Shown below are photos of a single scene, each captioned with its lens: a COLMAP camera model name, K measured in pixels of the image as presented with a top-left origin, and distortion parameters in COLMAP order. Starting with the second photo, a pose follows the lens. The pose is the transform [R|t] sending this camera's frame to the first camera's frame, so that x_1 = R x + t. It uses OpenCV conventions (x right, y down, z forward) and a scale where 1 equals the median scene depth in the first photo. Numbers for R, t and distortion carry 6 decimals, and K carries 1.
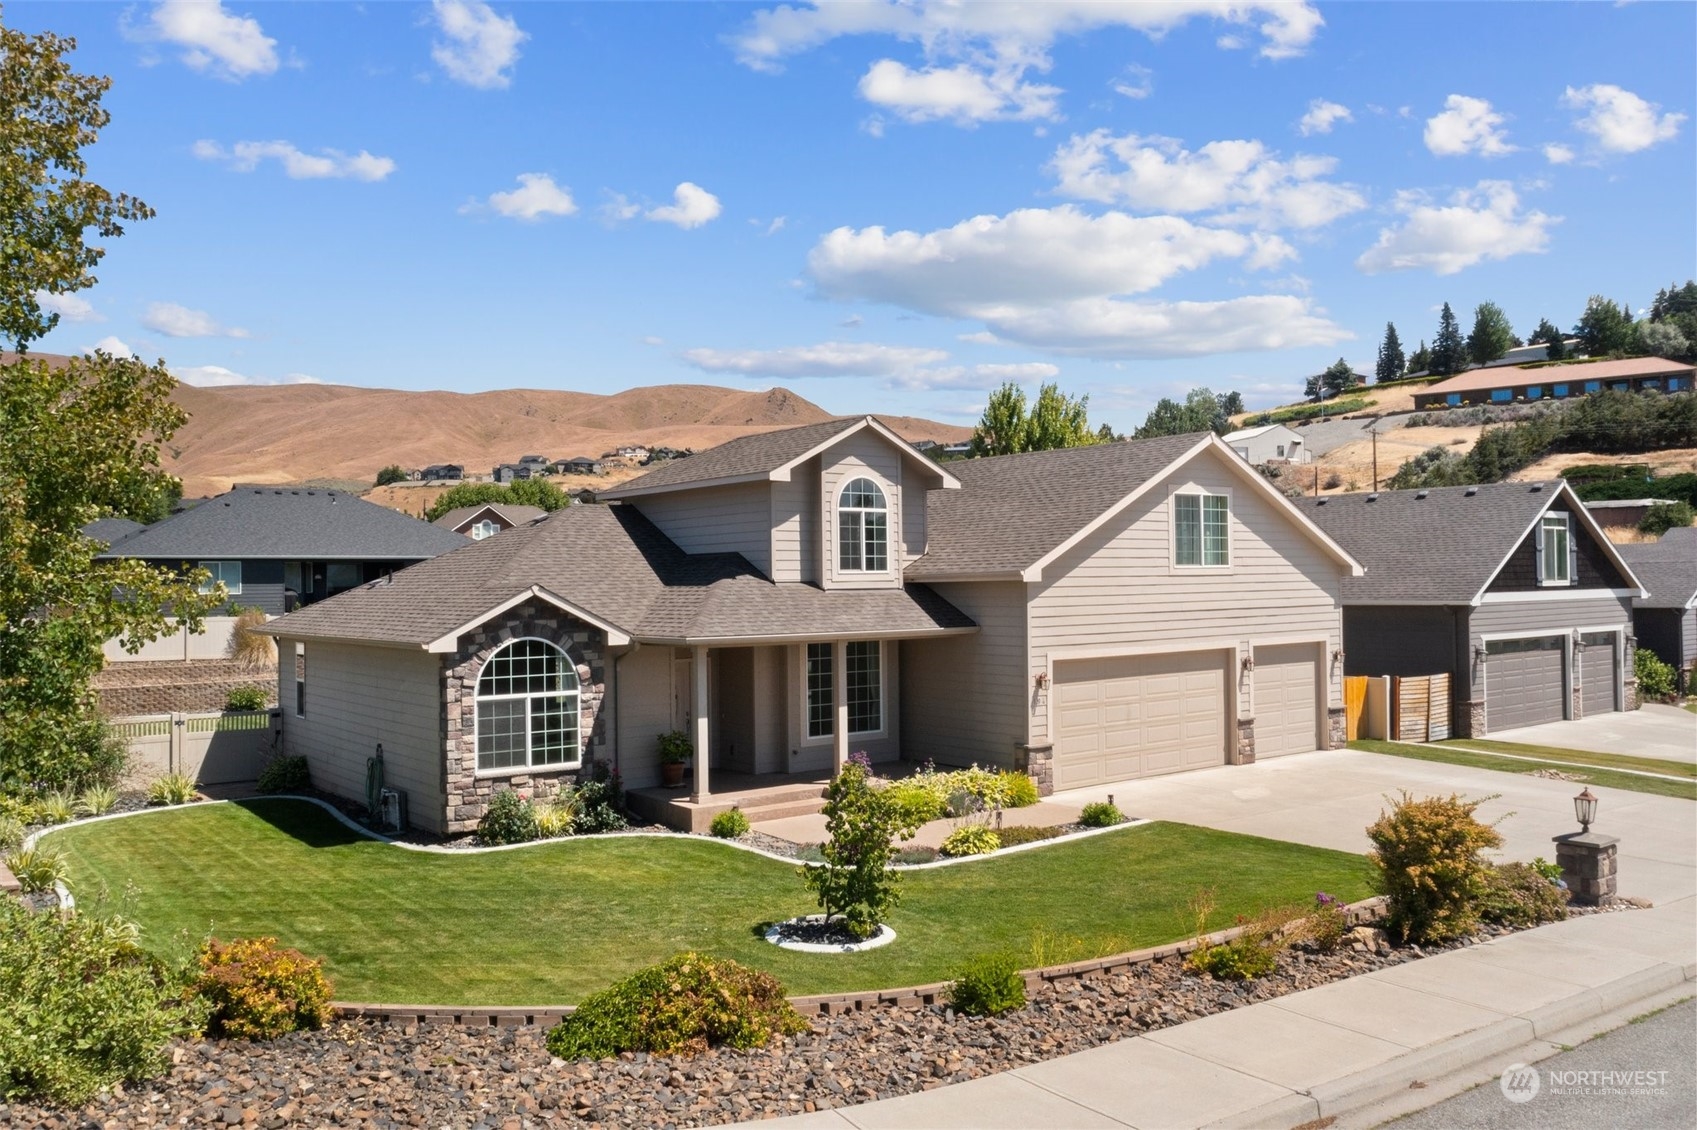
lens RADIAL K [[1323.3, 0, 848.5], [0, 1323.3, 565.0], [0, 0, 1]] dist [-0.026302, 0.000002]
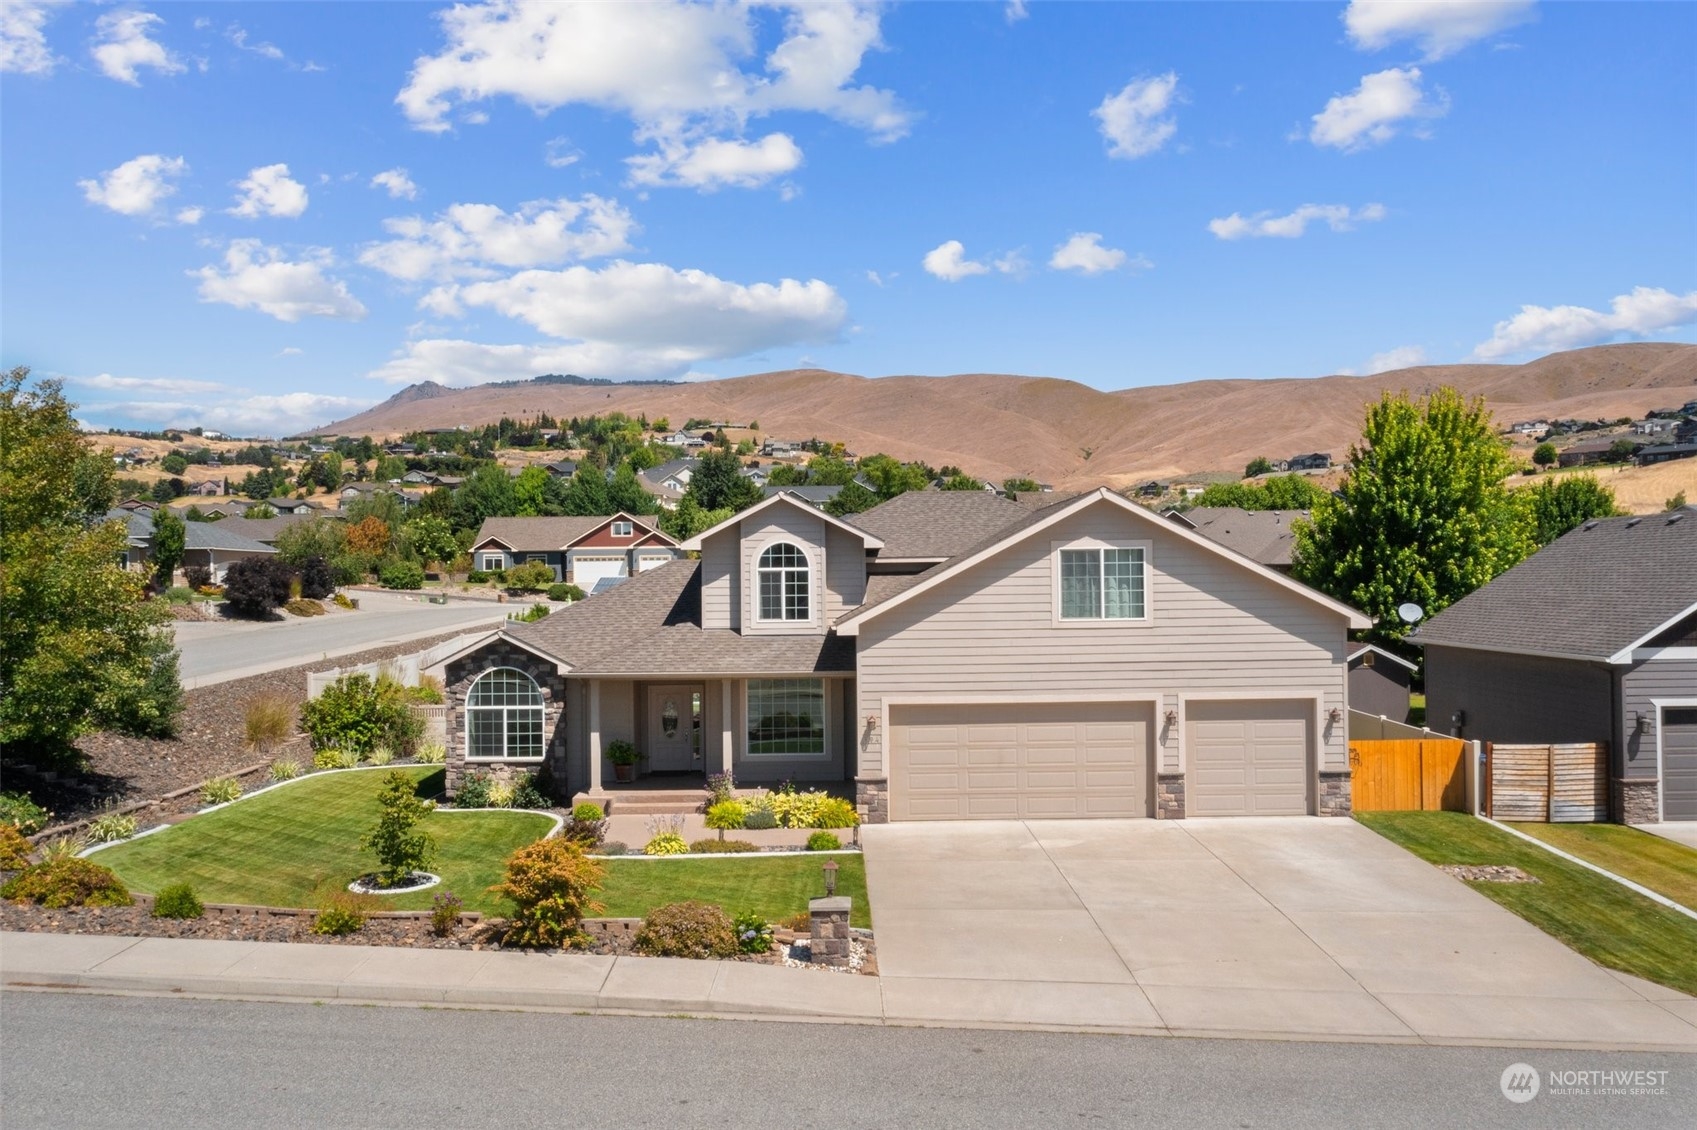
lens RADIAL K [[1323.3, 0, 848.5], [0, 1323.3, 565.0], [0, 0, 1]] dist [-0.026302, 0.000002]
pose [[0.795623, -0.002242, -0.605788, 0.794943], [0.007397, 0.999955, 0.006014, -0.052801], [0.605747, -0.009265, 0.795603, 0.079193]]
